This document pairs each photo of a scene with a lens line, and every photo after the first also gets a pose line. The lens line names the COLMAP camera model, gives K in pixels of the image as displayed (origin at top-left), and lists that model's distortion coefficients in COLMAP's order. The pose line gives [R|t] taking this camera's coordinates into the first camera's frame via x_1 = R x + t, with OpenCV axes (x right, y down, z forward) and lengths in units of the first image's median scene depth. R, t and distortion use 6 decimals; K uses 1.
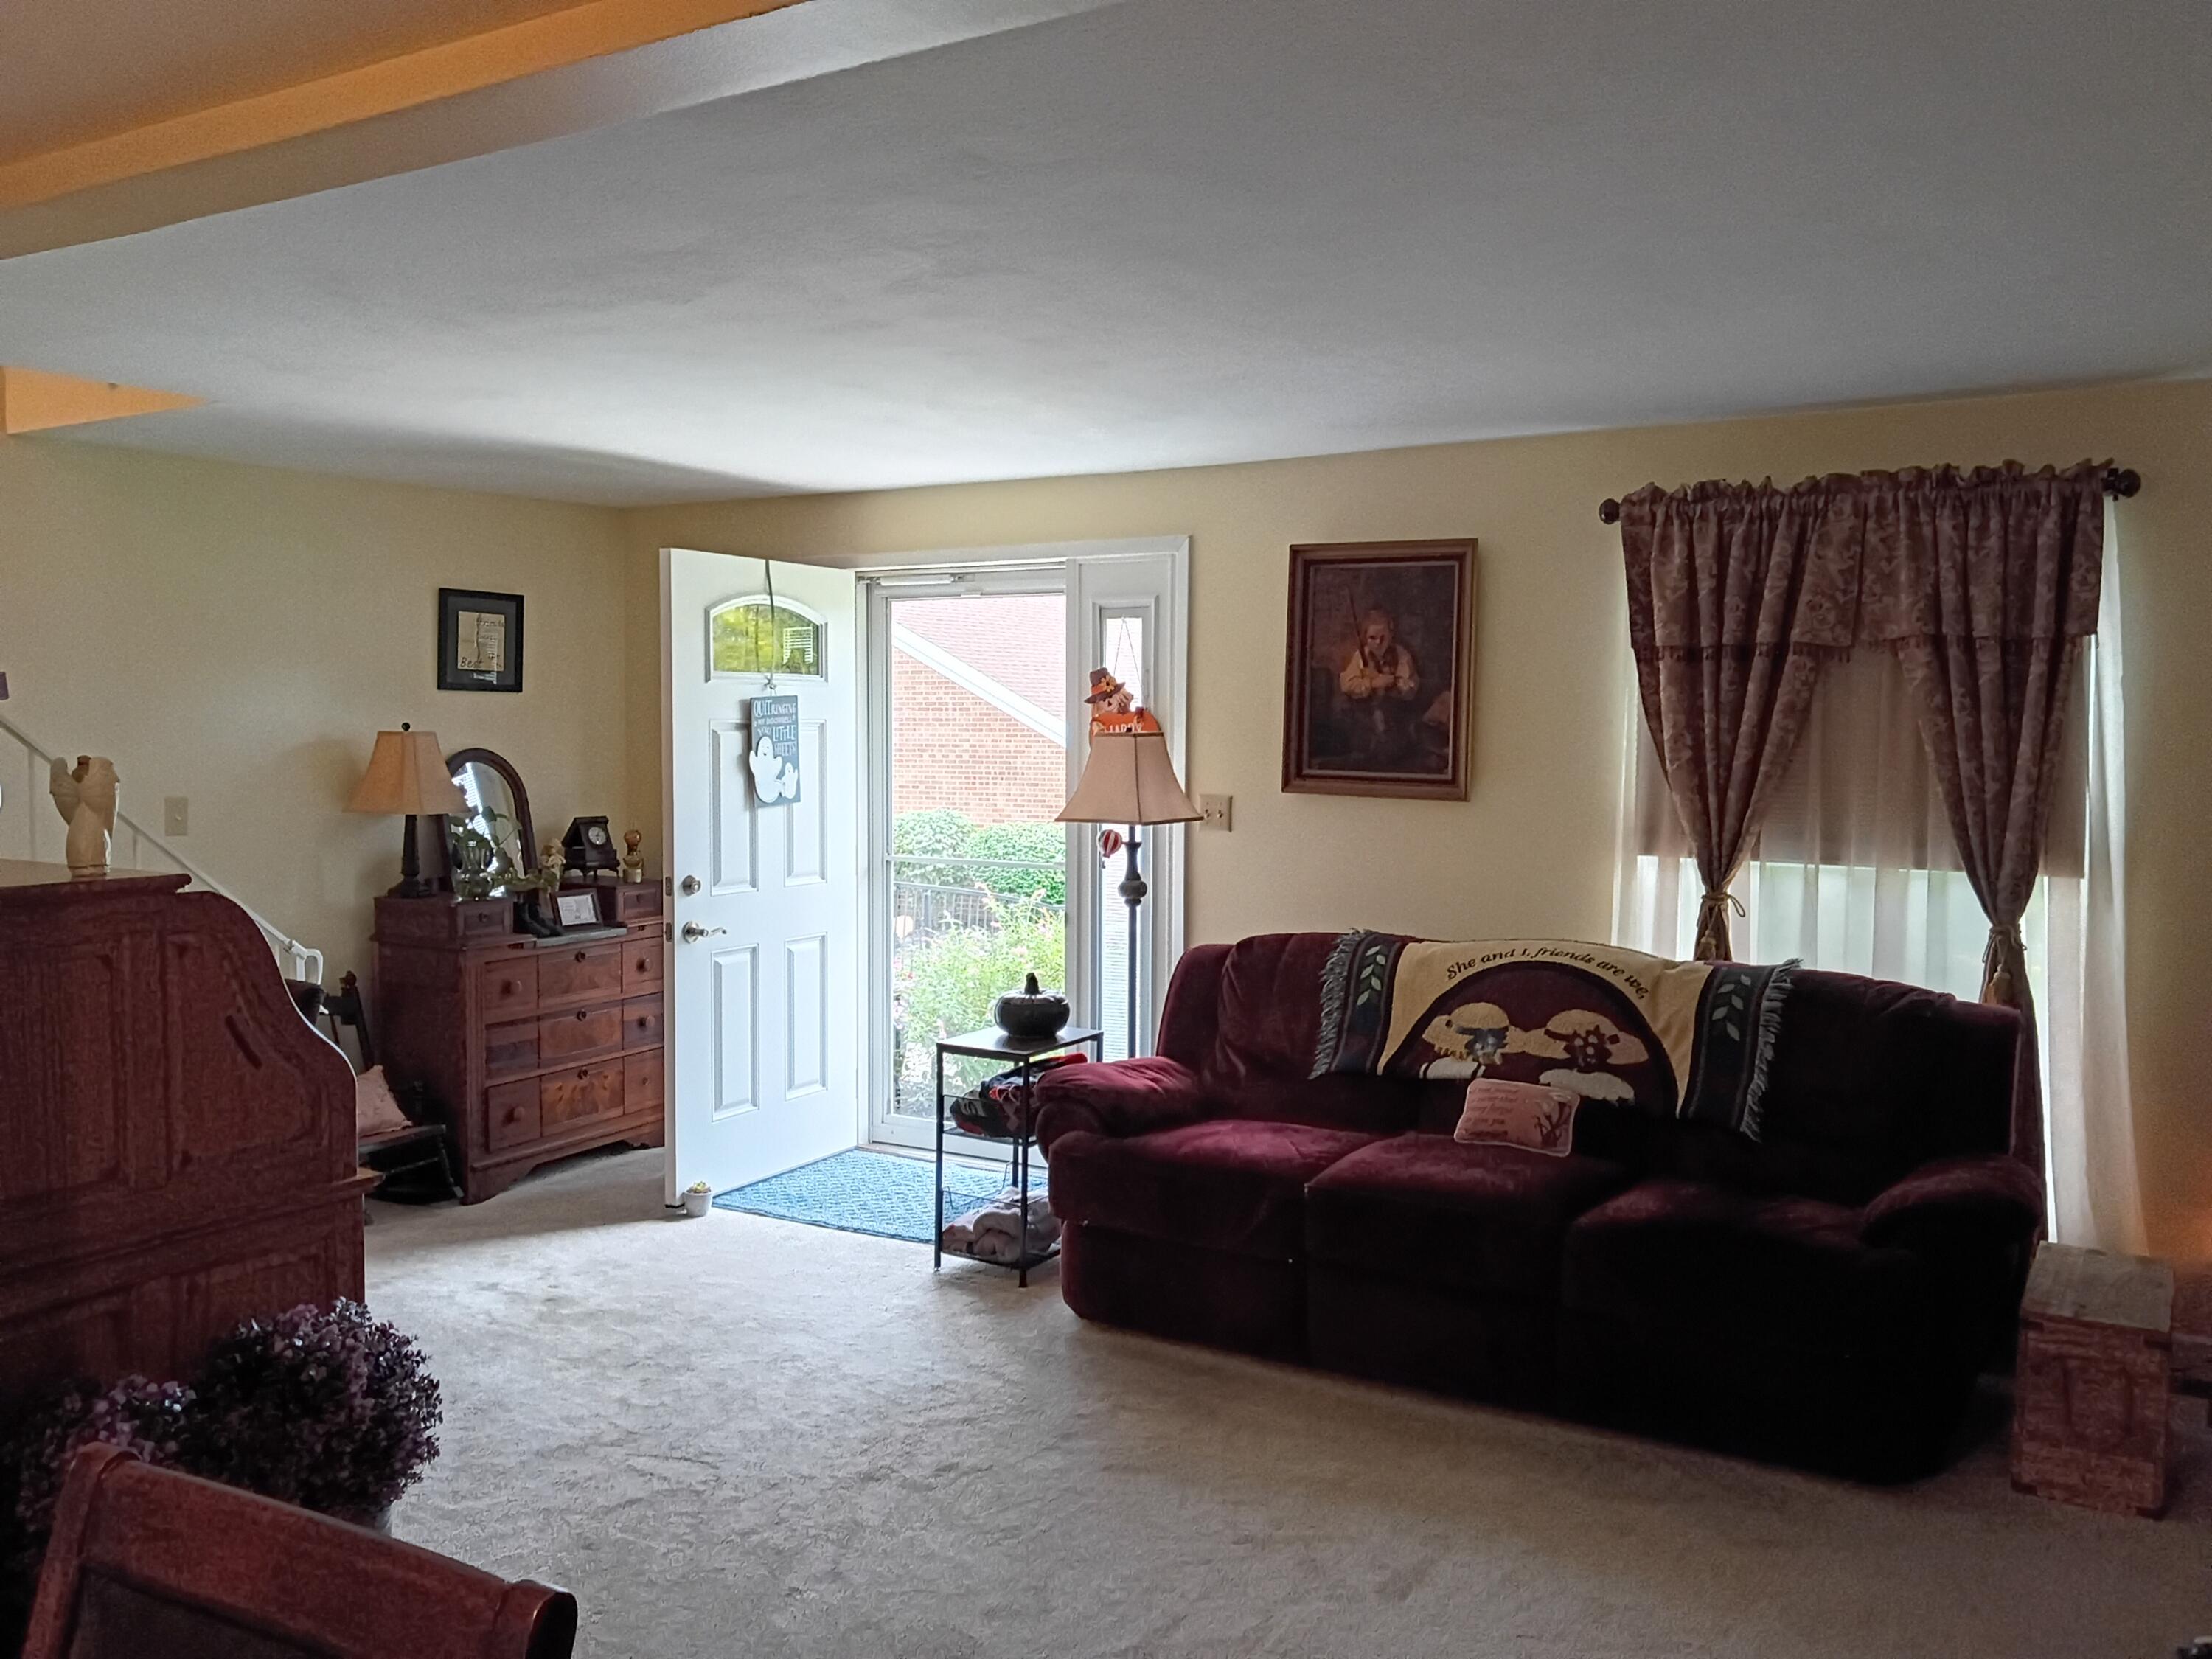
lens RADIAL K [[1805.6, 0, 1103.2], [0, 1805.6, 813.1], [0, 0, 1]] dist [0.063259, -0.111388]
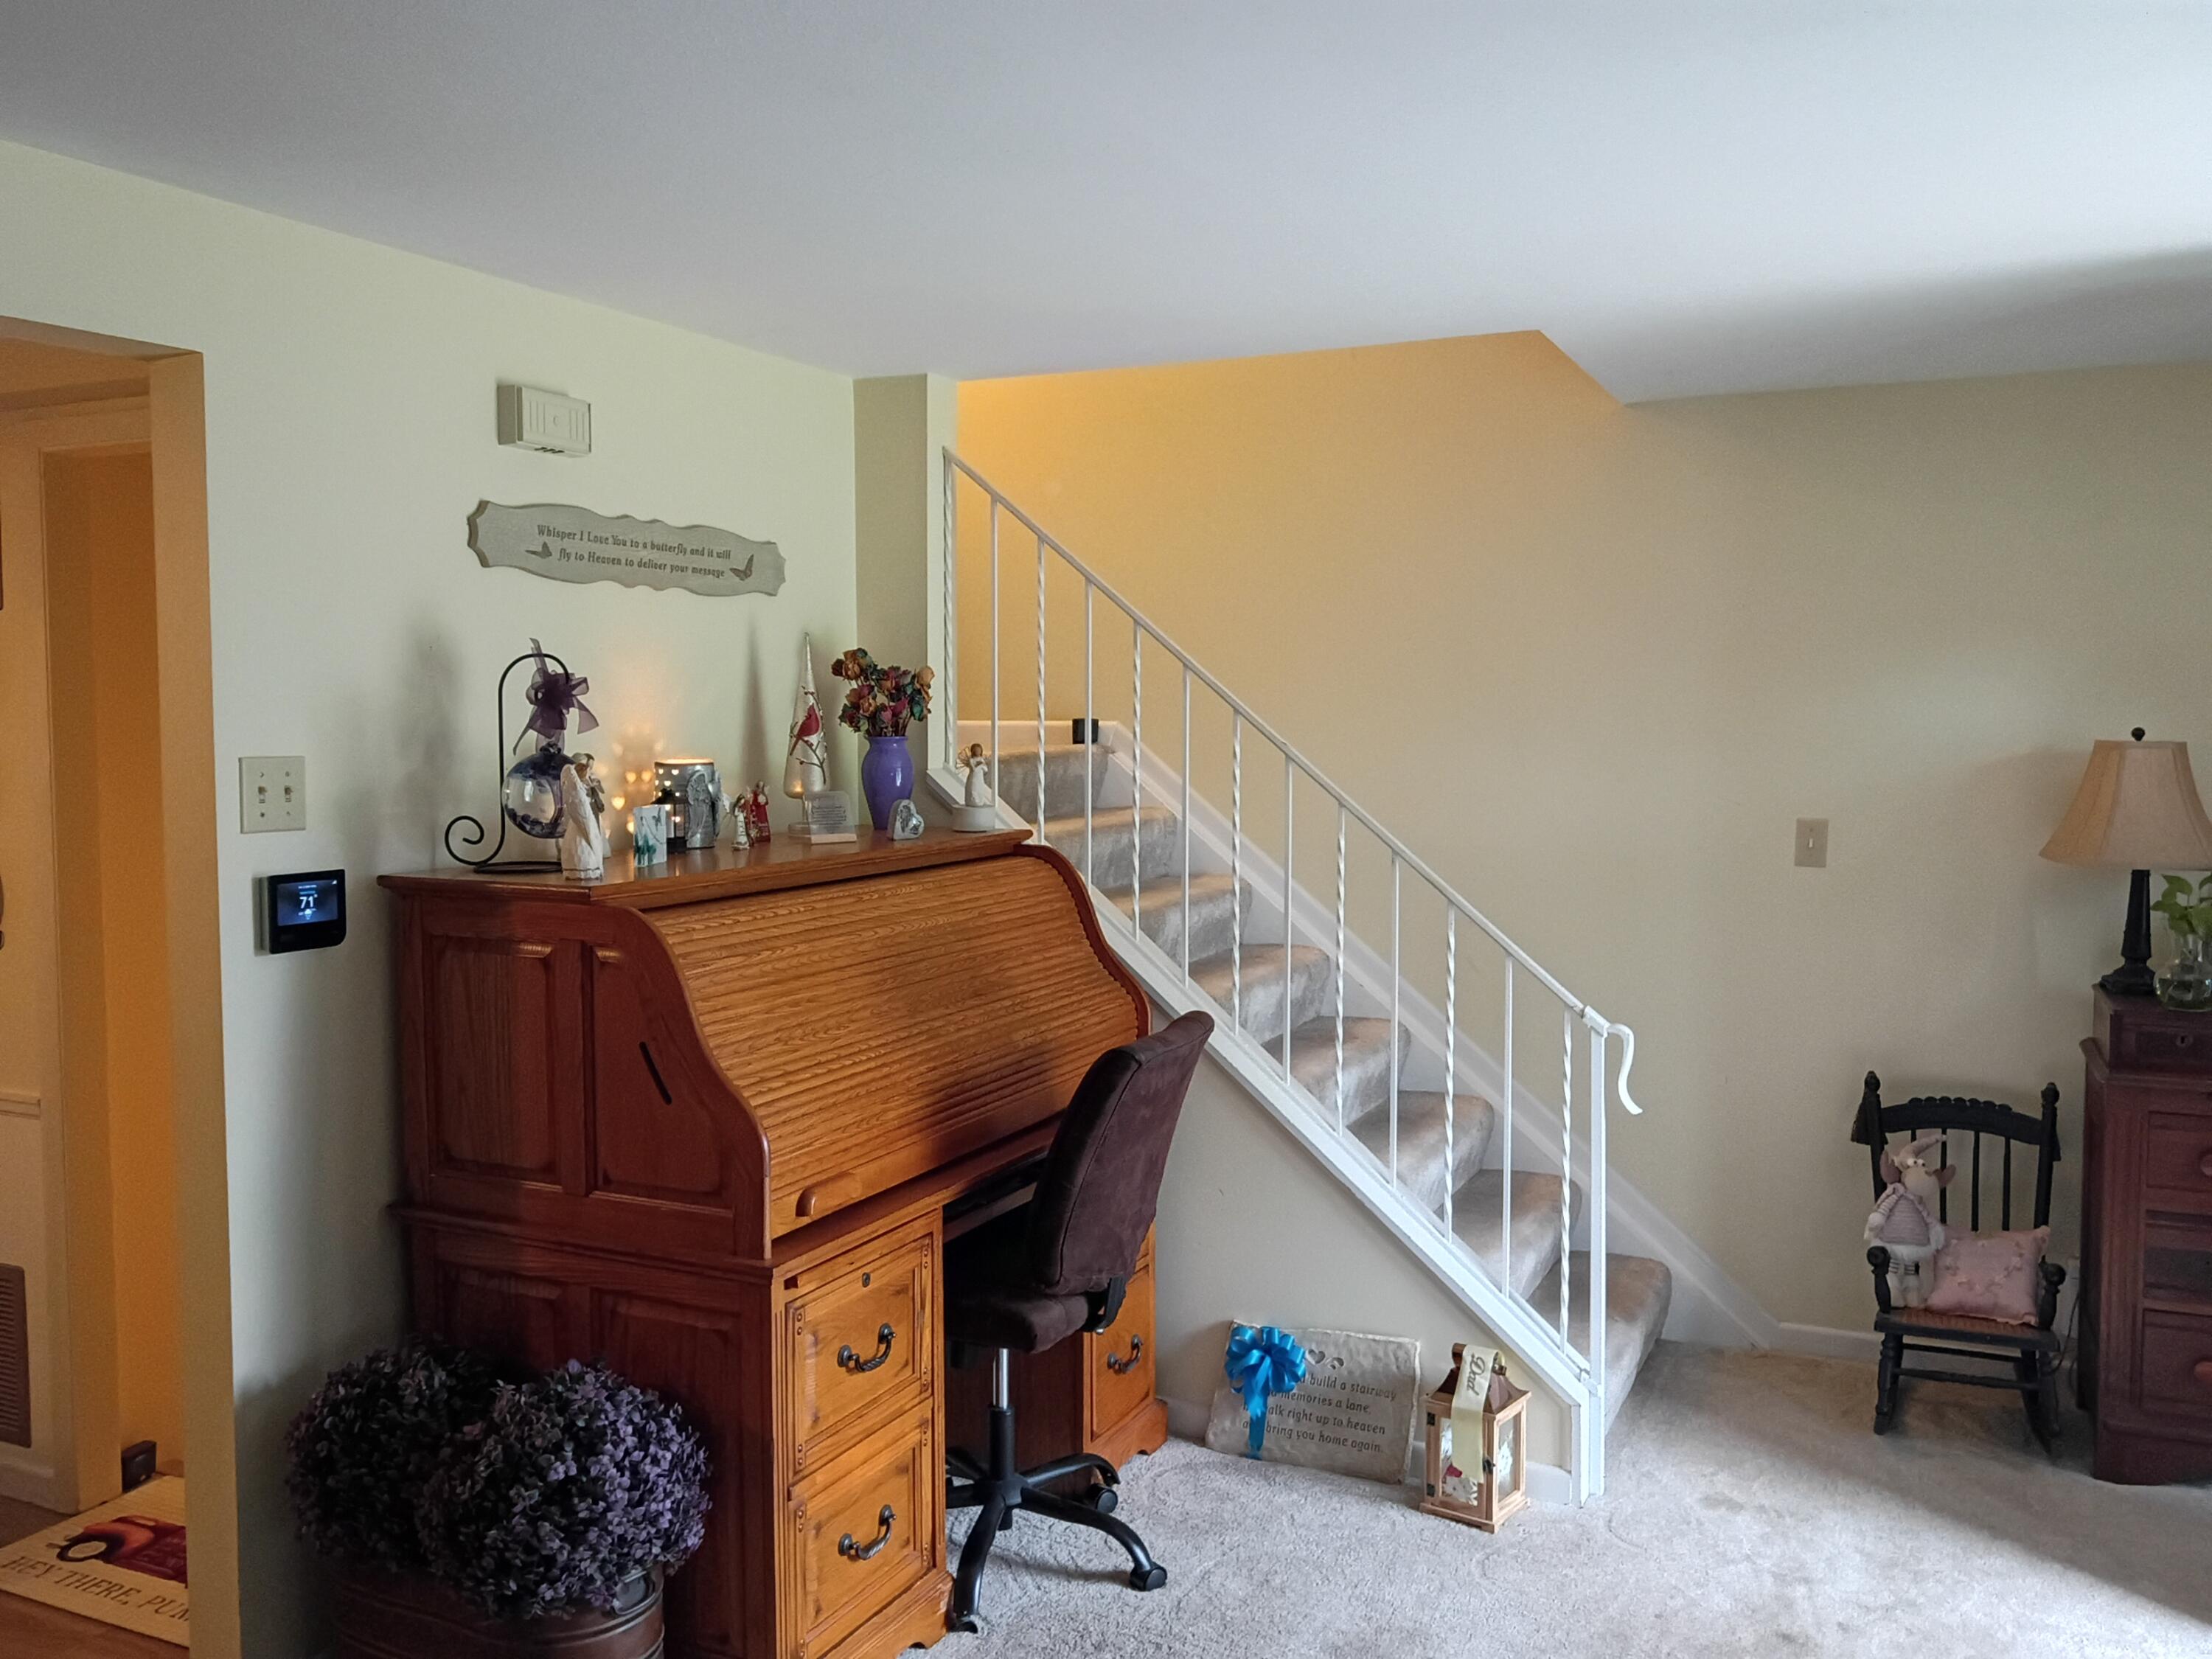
lens RADIAL K [[1805.6, 0, 1118.3], [0, 1805.6, 834.2], [0, 0, 1]] dist [0.063259, -0.111388]
pose [[0.103207, 0.070625, -0.992149, 0.263235], [-0.052879, 0.996455, 0.065431, -0.039153], [0.993253, 0.045711, 0.106575, 0.631354]]
